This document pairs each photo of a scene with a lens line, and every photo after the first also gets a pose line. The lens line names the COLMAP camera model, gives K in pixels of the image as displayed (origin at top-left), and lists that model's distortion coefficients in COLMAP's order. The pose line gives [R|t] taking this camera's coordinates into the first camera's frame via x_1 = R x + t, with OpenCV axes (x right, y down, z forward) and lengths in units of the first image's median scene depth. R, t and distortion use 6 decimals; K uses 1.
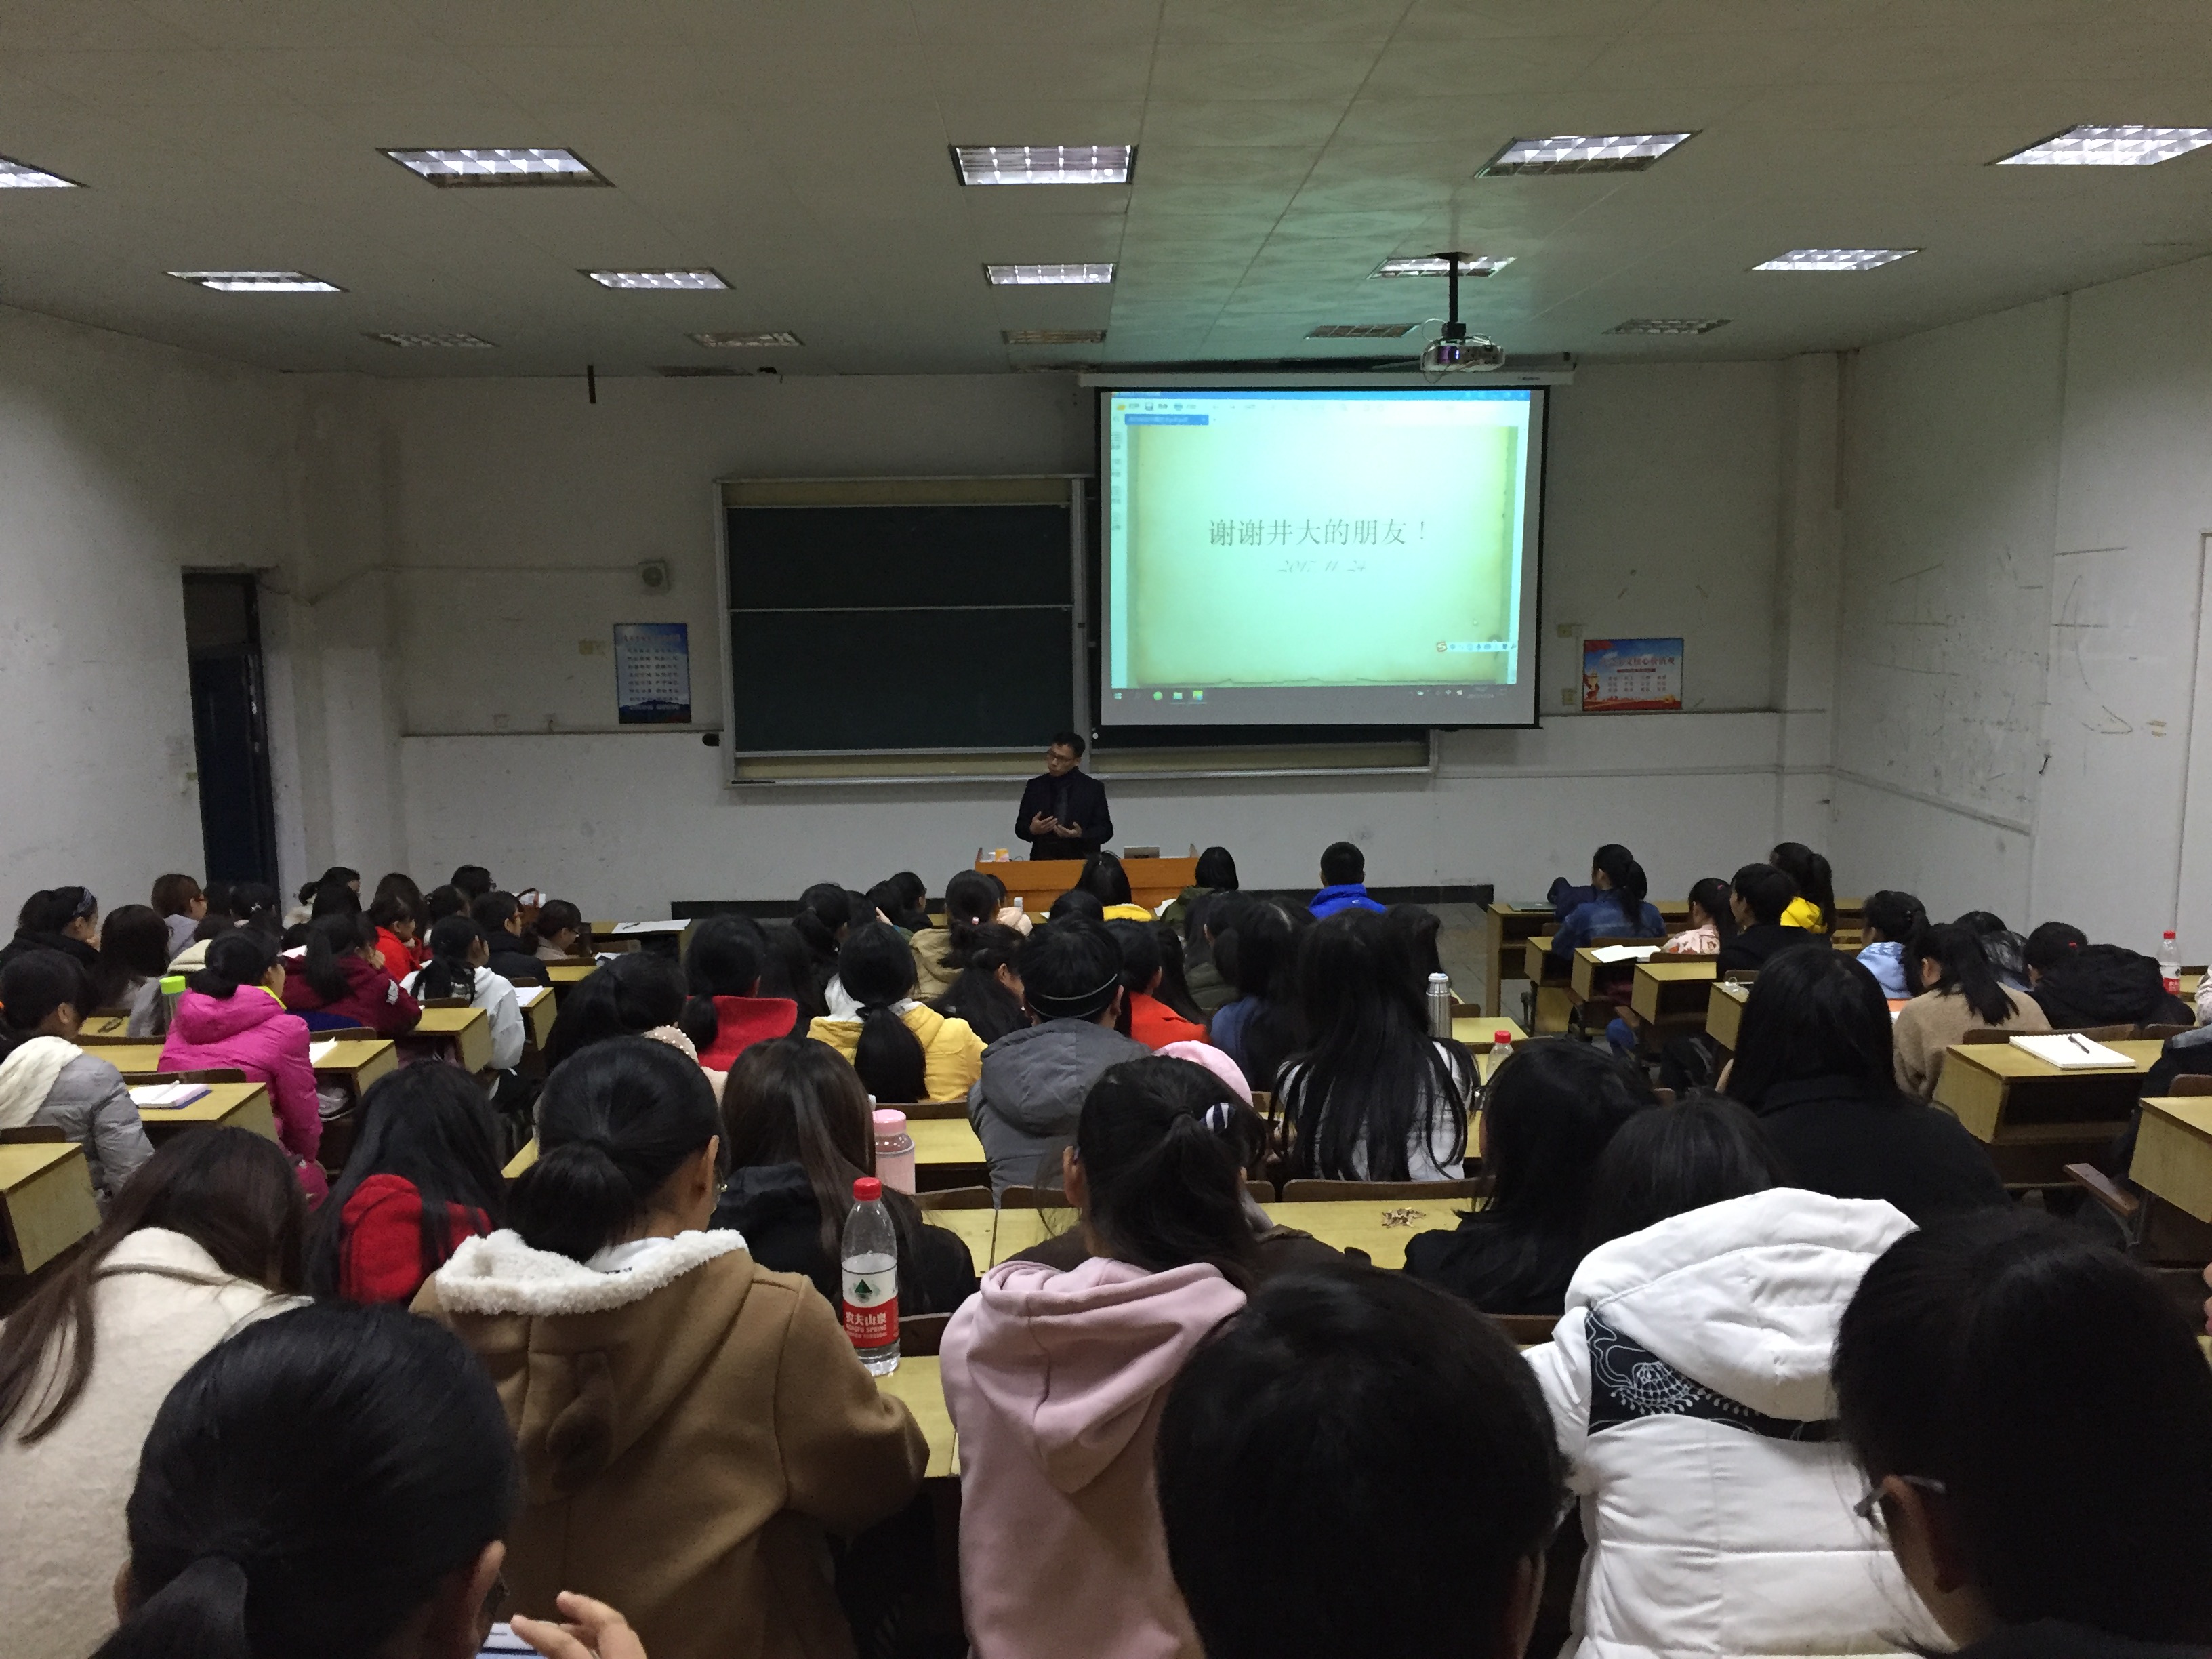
lens RADIAL K [[1879.7, 0, 1105.6], [0, 1879.7, 826.6], [0, 0, 1]] dist [0.033272, -0.000528]
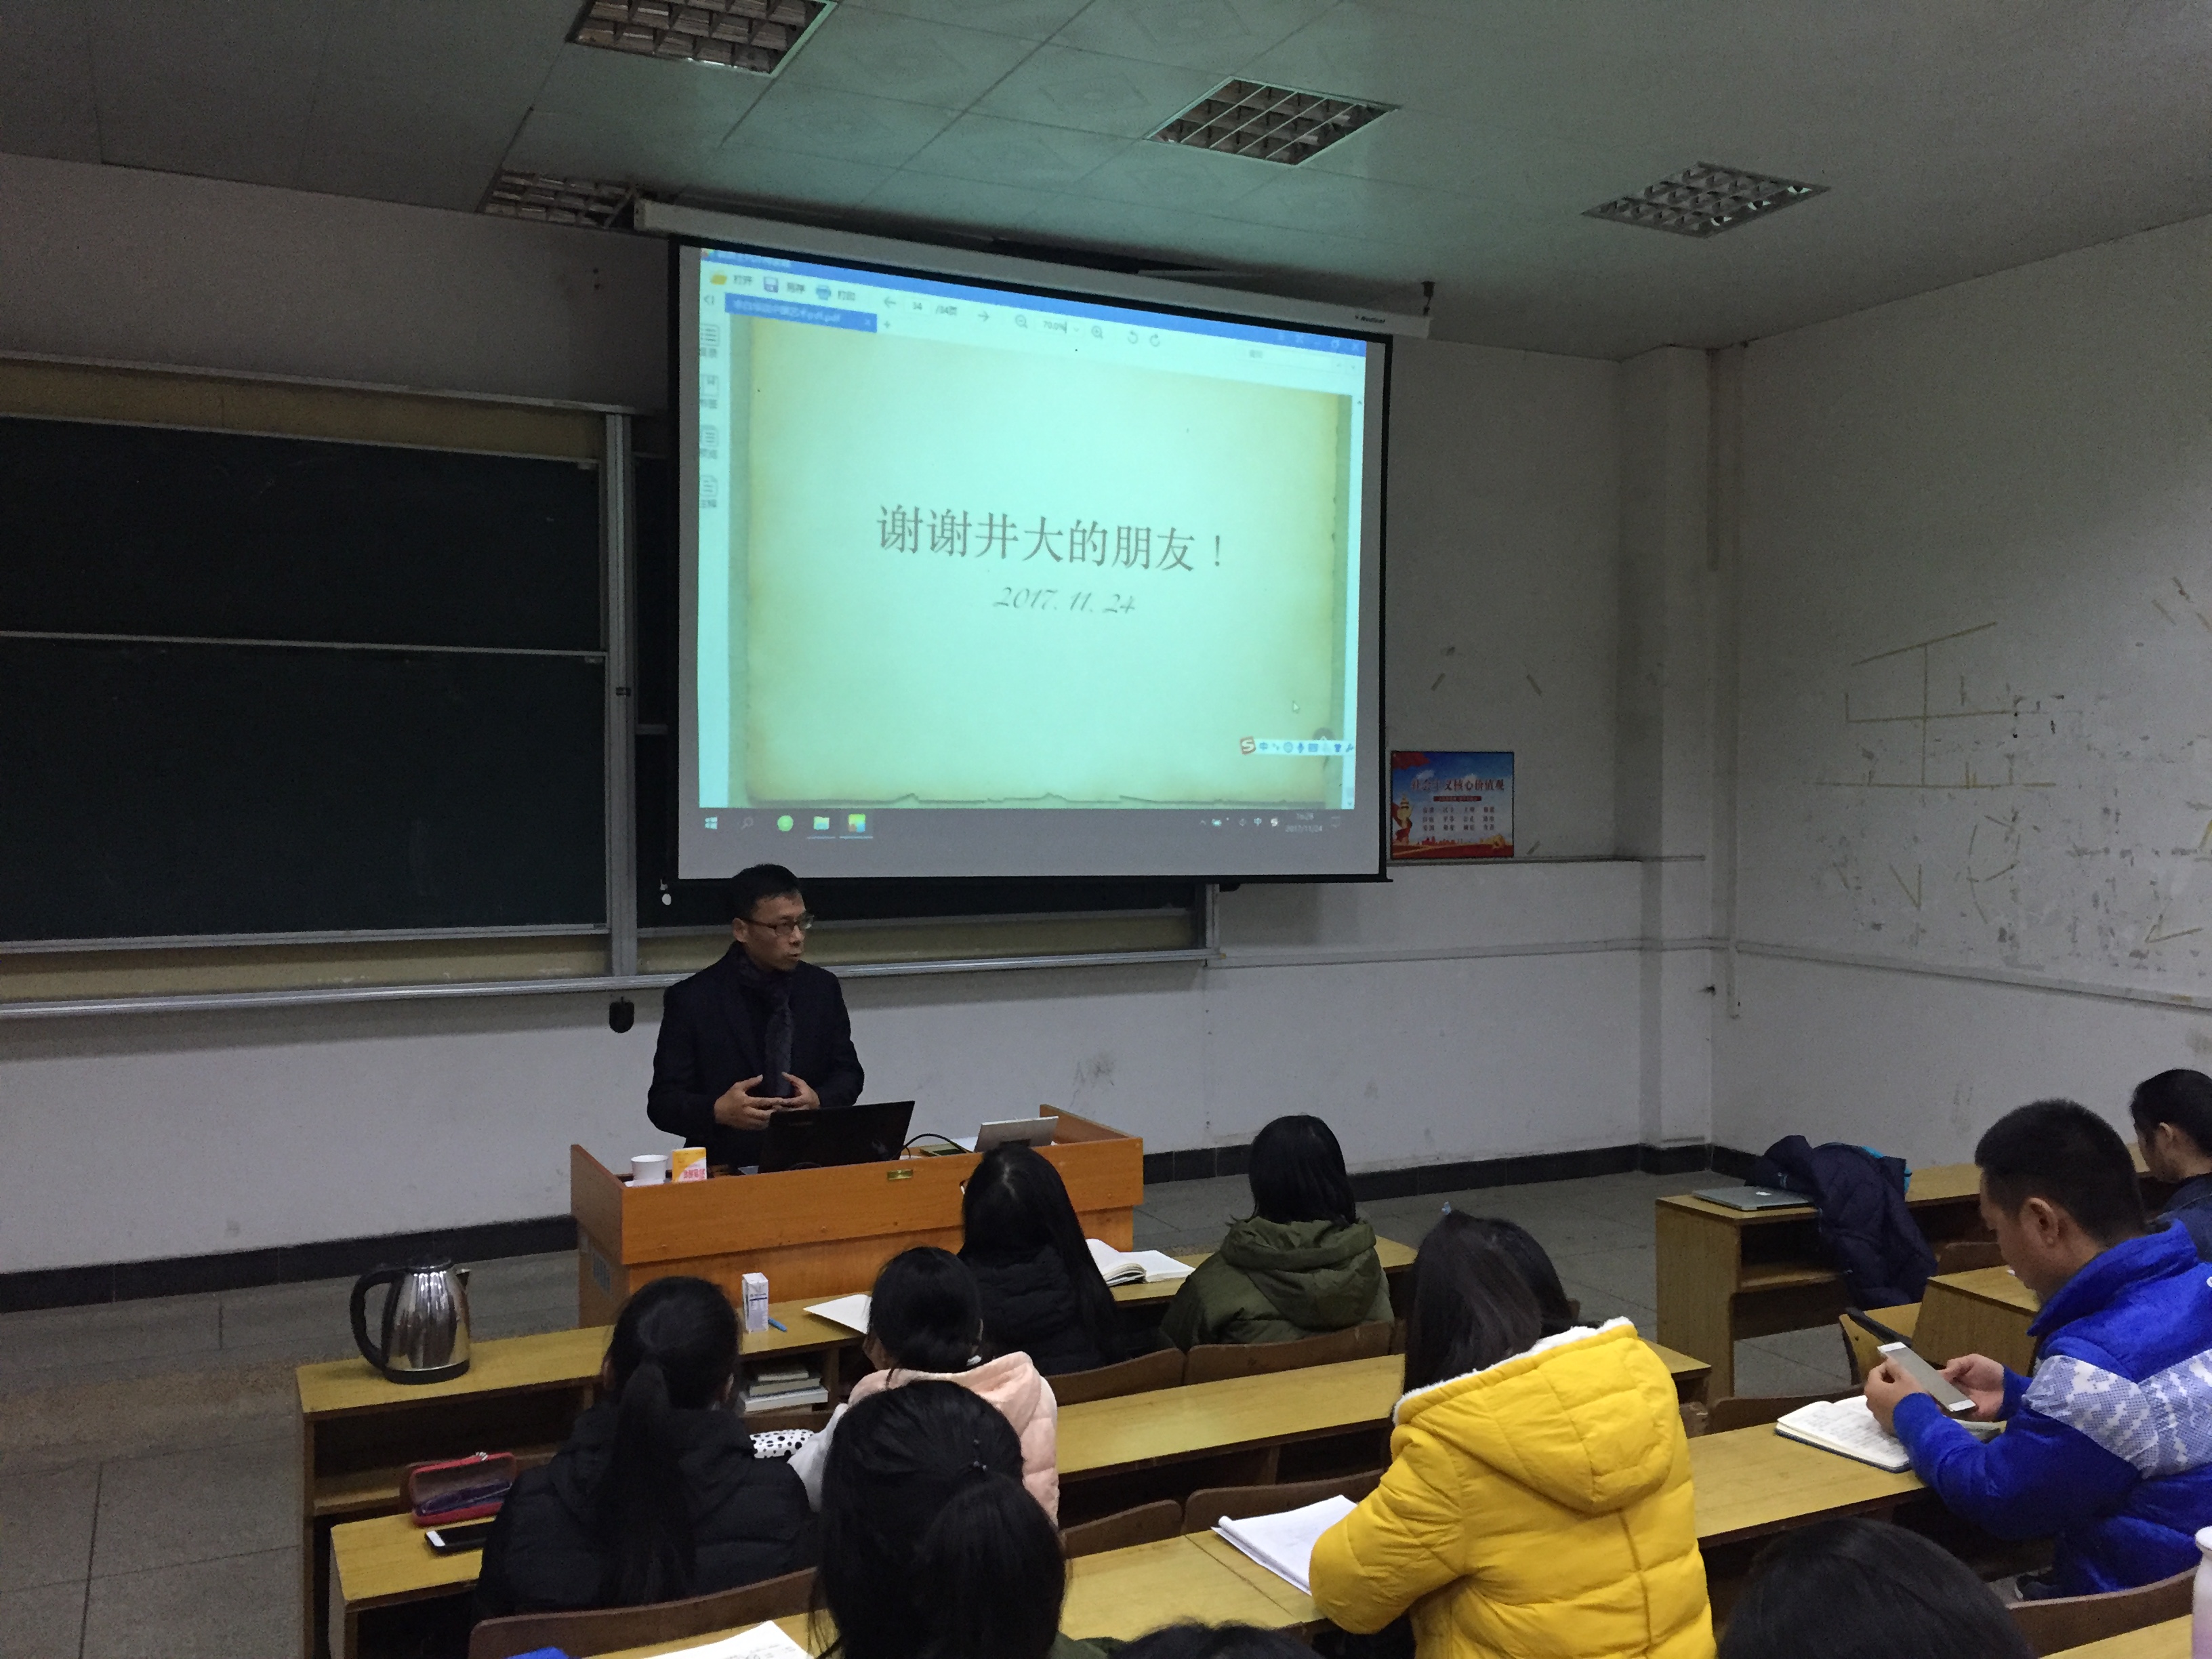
lens RADIAL K [[1879.7, 0, 1105.4], [0, 1879.7, 845.1], [0, 0, 1]] dist [0.033272, -0.000528]
pose [[0.909708, 0.003460, 0.415234, -0.110872], [0.041052, 0.994317, -0.098222, -0.007211], [-0.413214, 0.106400, 0.904397, 0.480757]]
